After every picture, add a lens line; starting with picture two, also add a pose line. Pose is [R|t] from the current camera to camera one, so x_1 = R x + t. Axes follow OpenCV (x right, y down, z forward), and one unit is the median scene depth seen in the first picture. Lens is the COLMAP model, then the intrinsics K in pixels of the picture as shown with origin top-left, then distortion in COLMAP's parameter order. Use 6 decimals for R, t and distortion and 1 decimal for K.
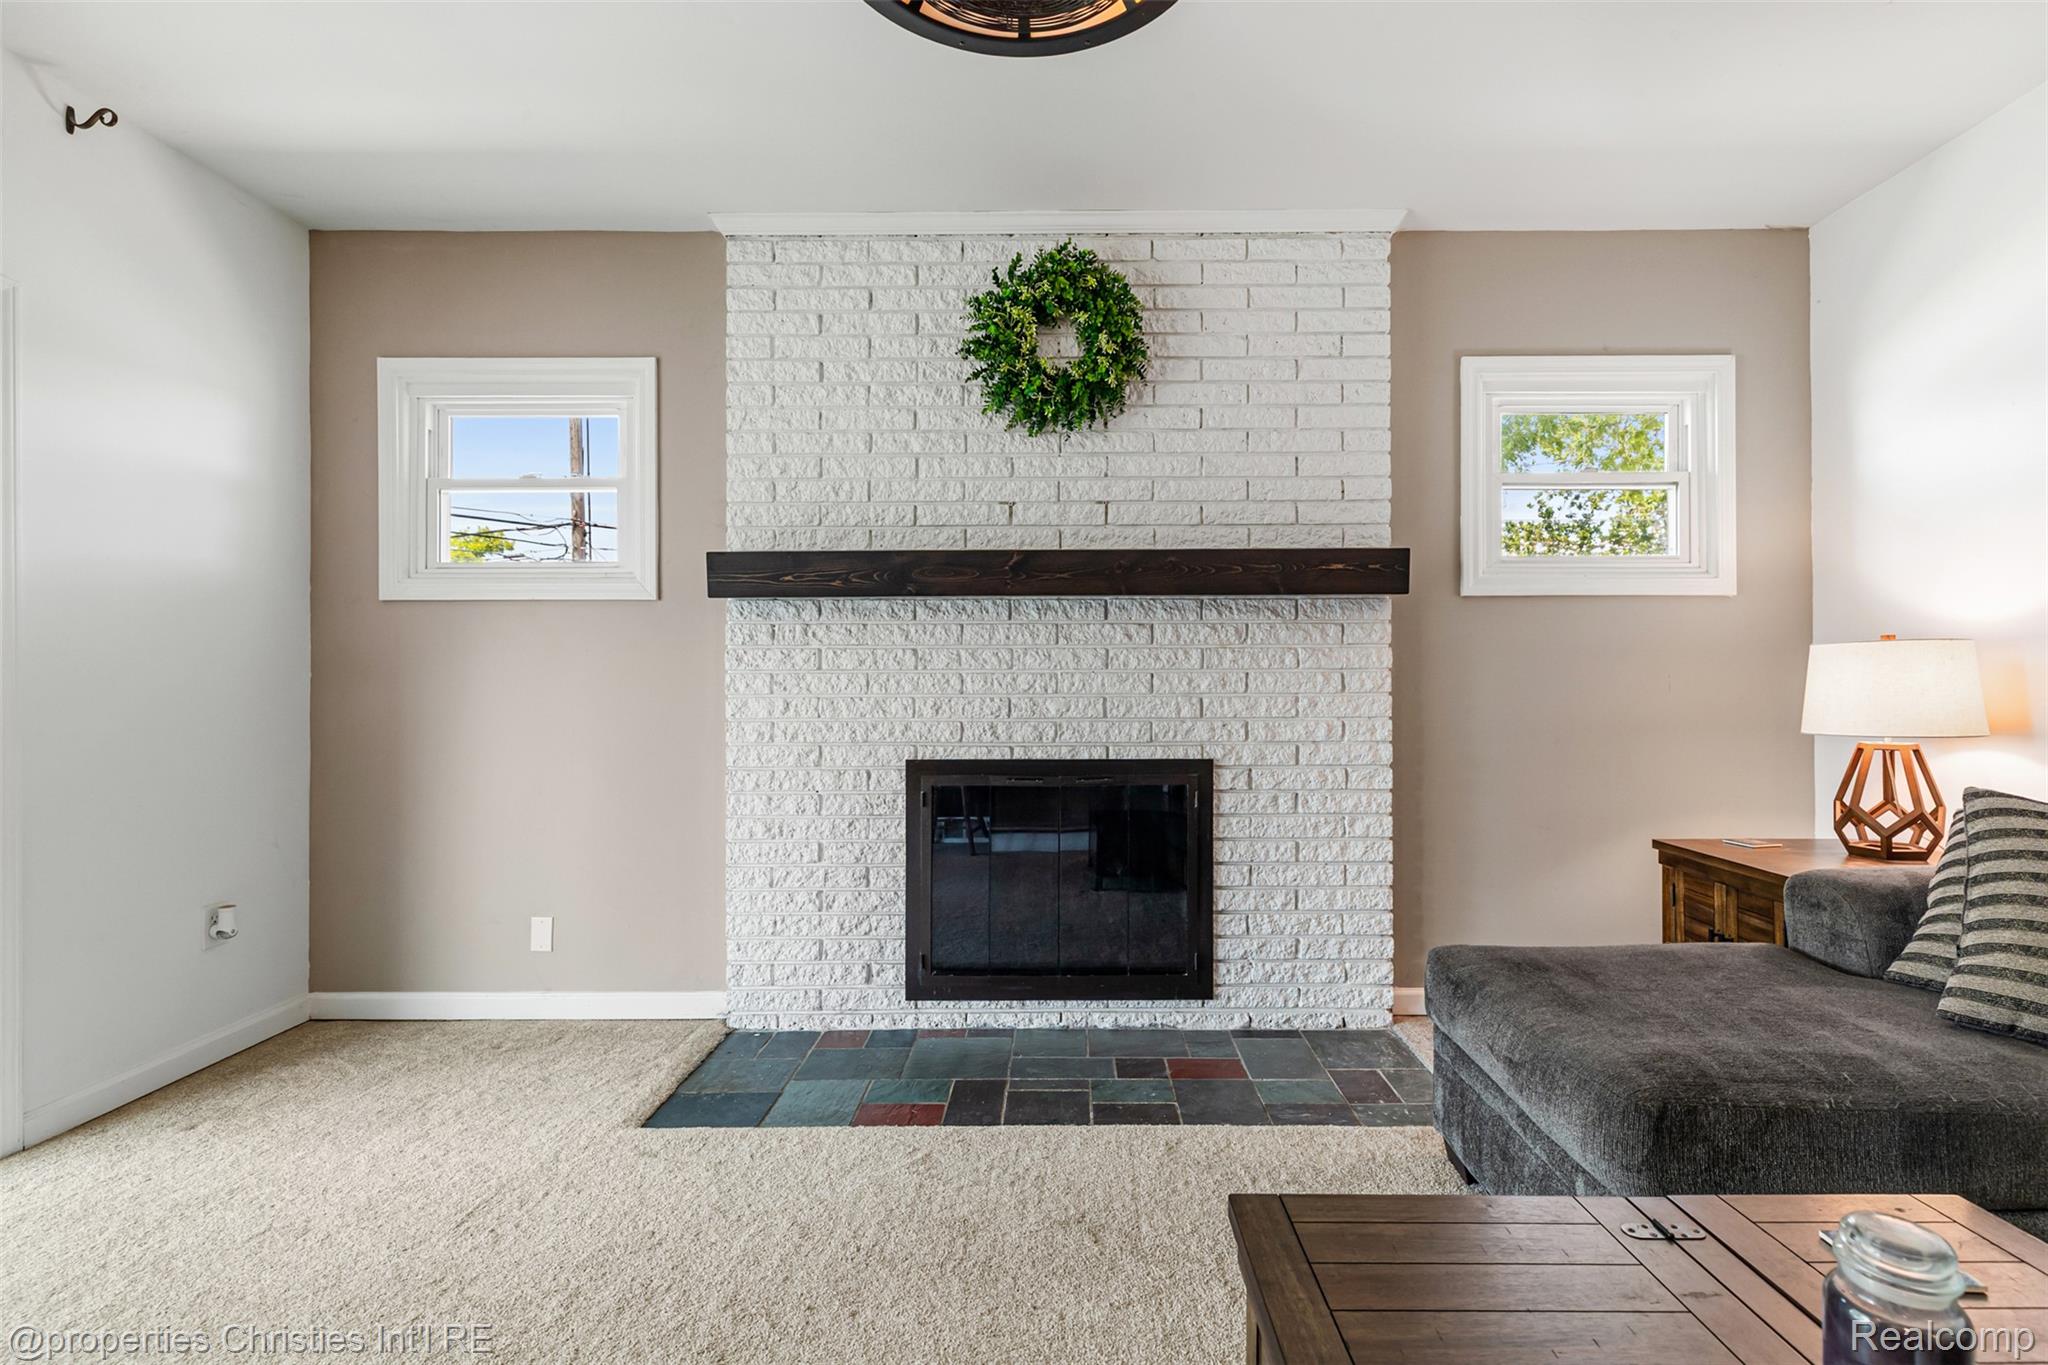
lens RADIAL K [[931.4, 0, 1025.6], [0, 931.4, 689.4], [0, 0, 1]] dist [-0.000508, 0.000115]
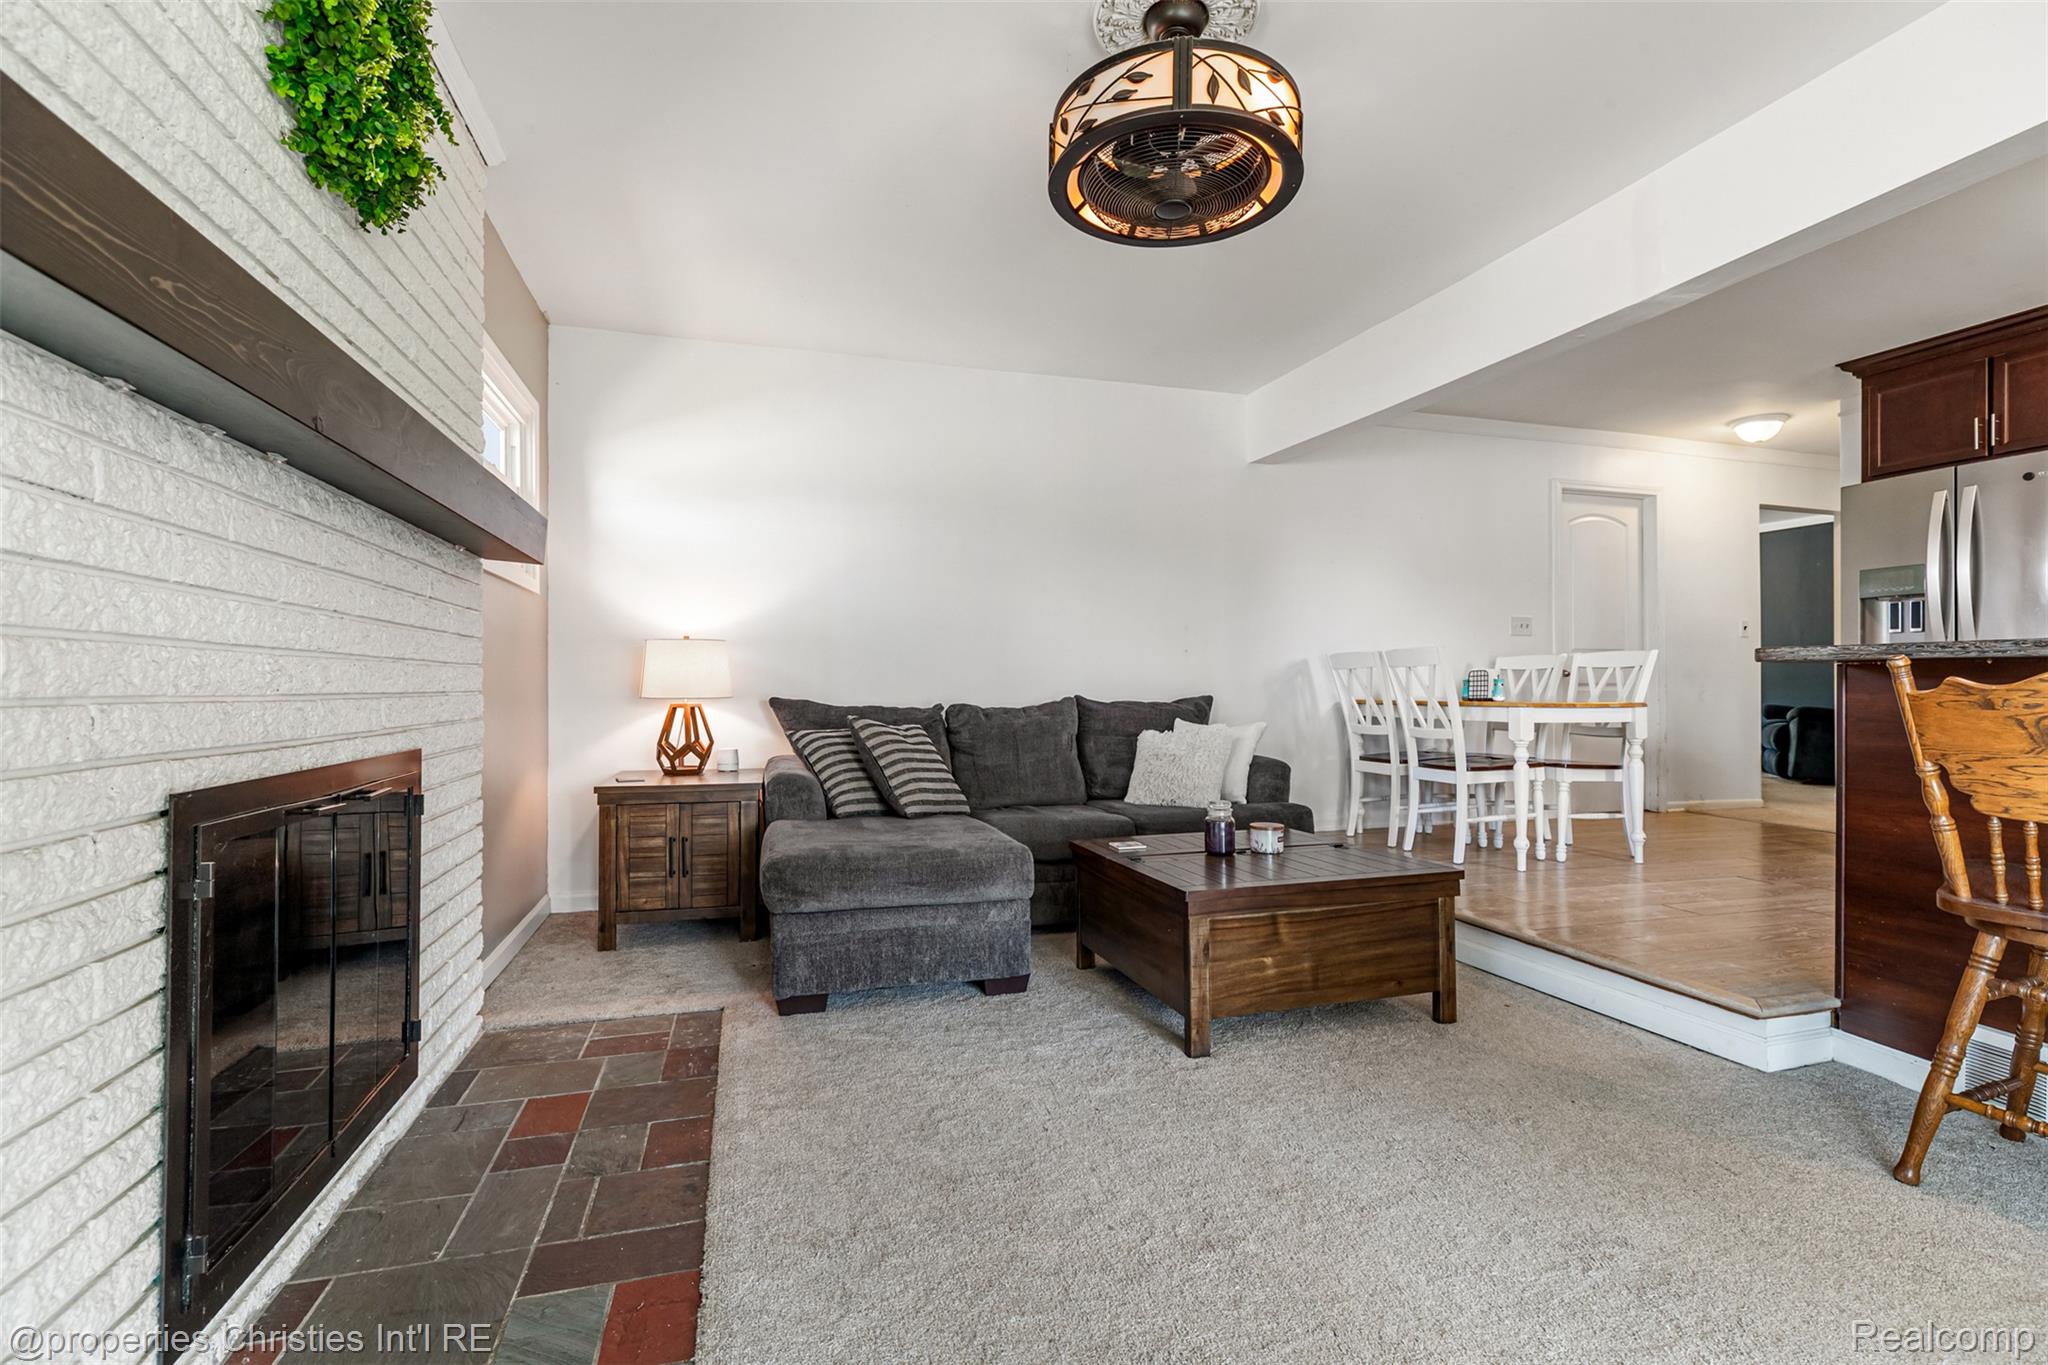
lens RADIAL K [[931.4, 0, 1021.6], [0, 931.4, 675.5], [0, 0, 1]] dist [-0.000508, 0.000115]
pose [[-0.290701, 0.013151, 0.956724, -0.748596], [0.009348, 0.999897, -0.010904, 0.034723], [-0.956768, 0.005774, -0.290794, 0.878997]]
